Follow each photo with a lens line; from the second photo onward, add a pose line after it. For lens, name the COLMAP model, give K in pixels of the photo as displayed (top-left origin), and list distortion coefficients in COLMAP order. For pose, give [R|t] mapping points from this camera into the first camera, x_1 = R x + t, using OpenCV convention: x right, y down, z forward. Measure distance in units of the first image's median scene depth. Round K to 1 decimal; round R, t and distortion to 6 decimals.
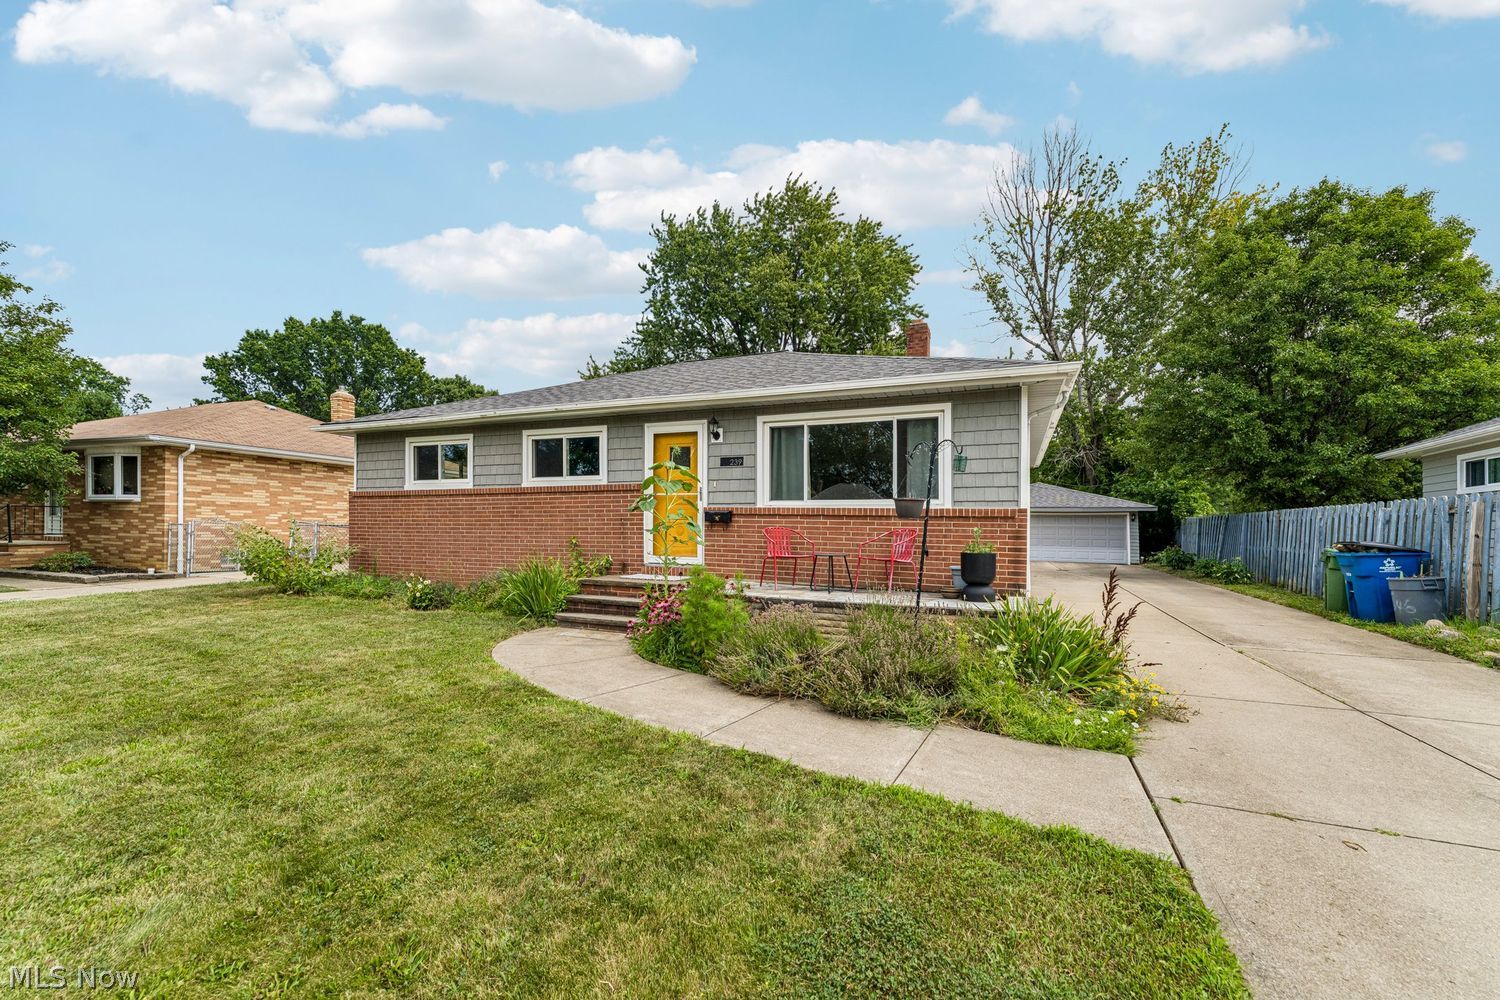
lens RADIAL K [[612.0, 0, 740.7], [0, 612.0, 506.3], [0, 0, 1]] dist [-0.003058, -0.001340]
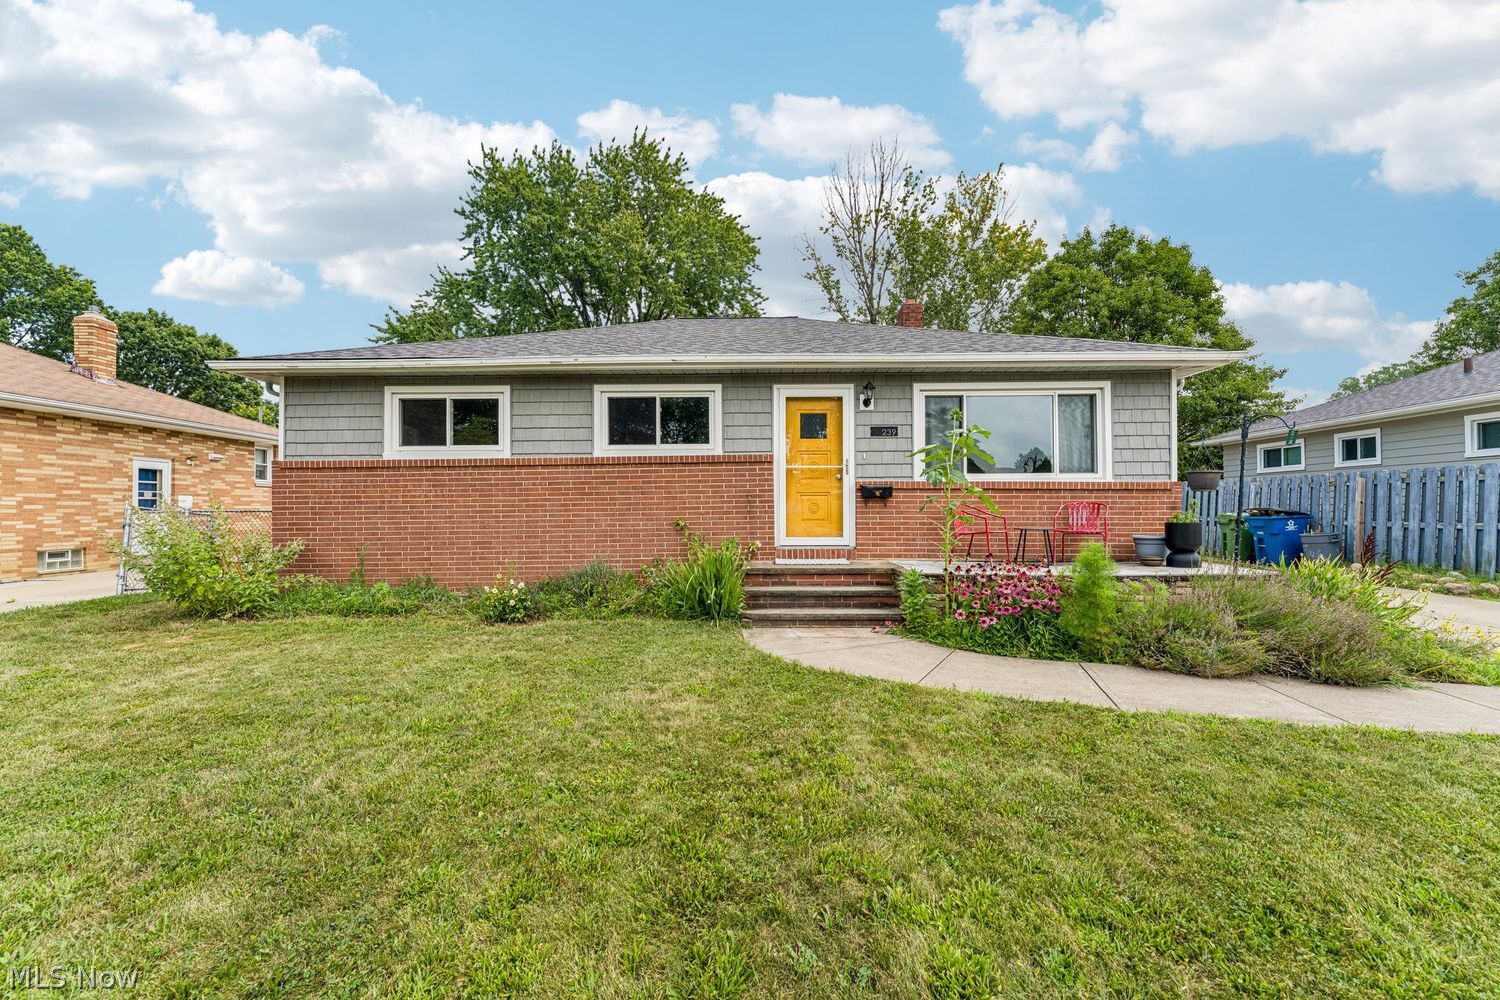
lens RADIAL K [[612.0, 0, 757.4], [0, 612.0, 508.3], [0, 0, 1]] dist [-0.003058, -0.001340]
pose [[0.924619, -0.017878, 0.380474, -0.456528], [0.003386, 0.999244, 0.038725, 0.004696], [-0.380878, -0.034518, 0.923981, 0.187786]]
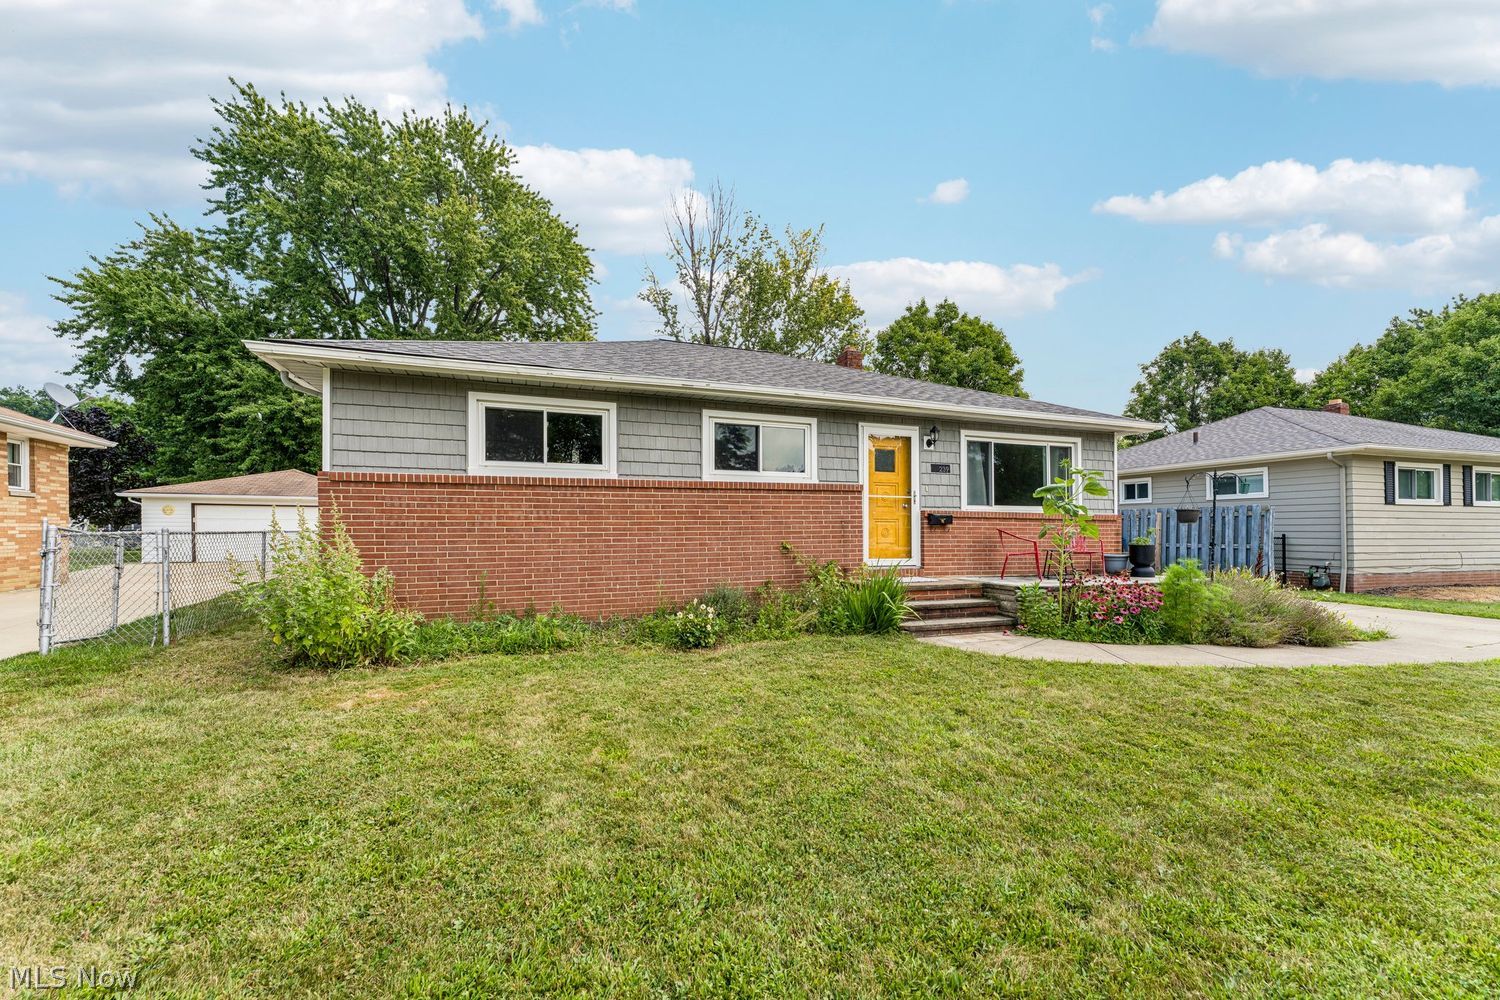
lens RADIAL K [[612.0, 0, 770.7], [0, 612.0, 518.6], [0, 0, 1]] dist [-0.003058, -0.001340]
pose [[0.714431, 0.000397, 0.699705, -0.833912], [-0.017500, 0.999697, 0.017301, 0.001890], [-0.699487, -0.024605, 0.714222, 0.366868]]
